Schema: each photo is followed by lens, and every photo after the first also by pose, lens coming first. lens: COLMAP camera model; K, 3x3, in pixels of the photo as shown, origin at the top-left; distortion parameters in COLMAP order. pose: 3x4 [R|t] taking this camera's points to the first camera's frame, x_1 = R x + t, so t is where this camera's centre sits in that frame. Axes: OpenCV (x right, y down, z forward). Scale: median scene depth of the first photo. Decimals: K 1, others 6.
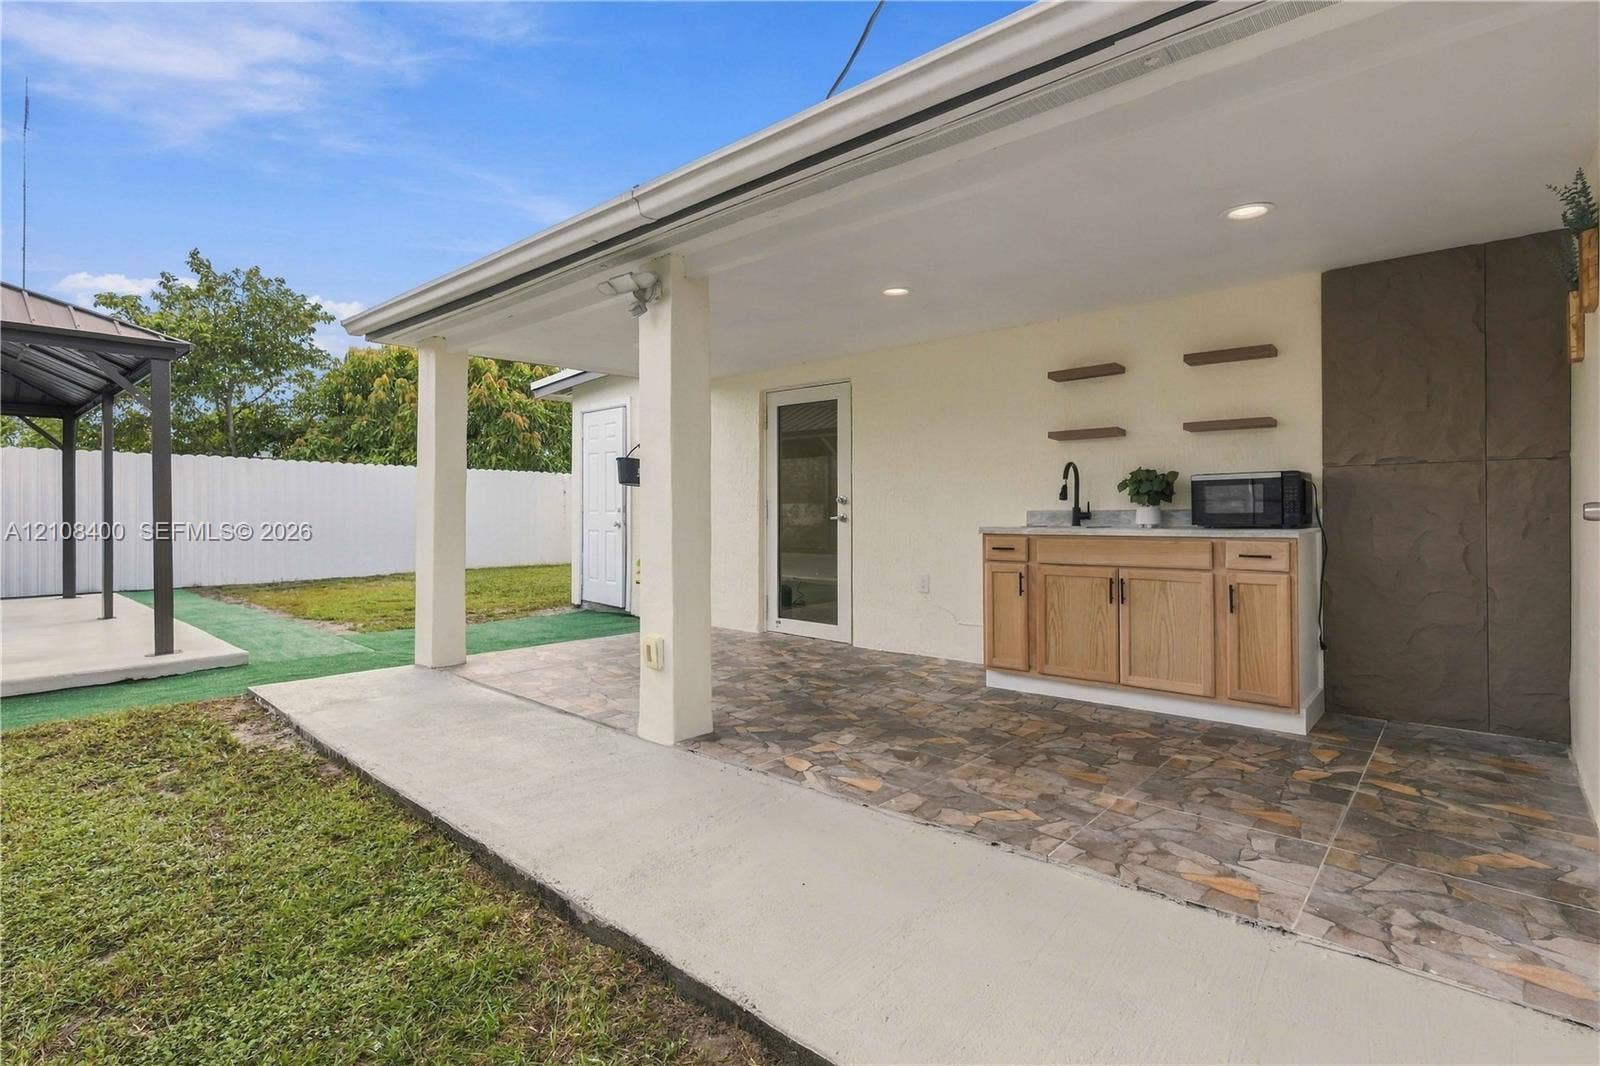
lens RADIAL K [[759.8, 0, 797.0], [0, 759.8, 510.6], [0, 0, 1]] dist [-0.002285, 0.001517]
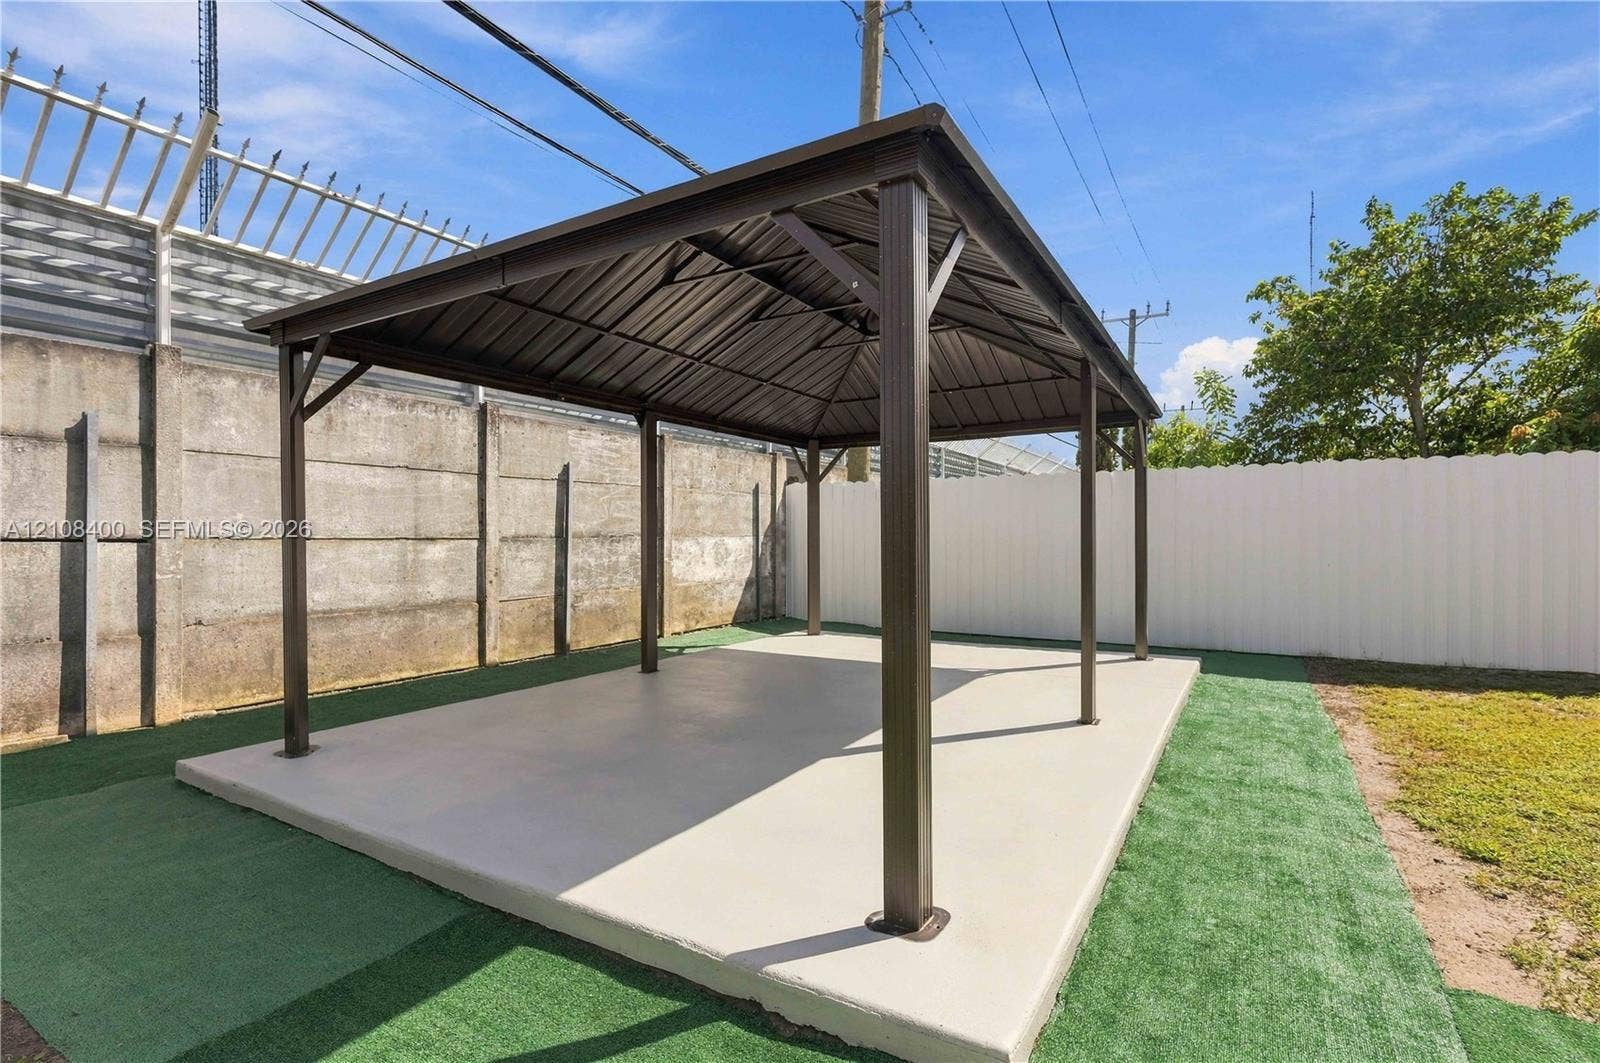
lens RADIAL K [[759.8, 0, 791.1], [0, 759.8, 539.8], [0, 0, 1]] dist [-0.002285, 0.001517]
pose [[0.202673, 0.006242, -0.979227, -0.571501], [0.004499, 0.999963, 0.007306, -0.026351], [0.979236, -0.005886, 0.202638, 0.959038]]
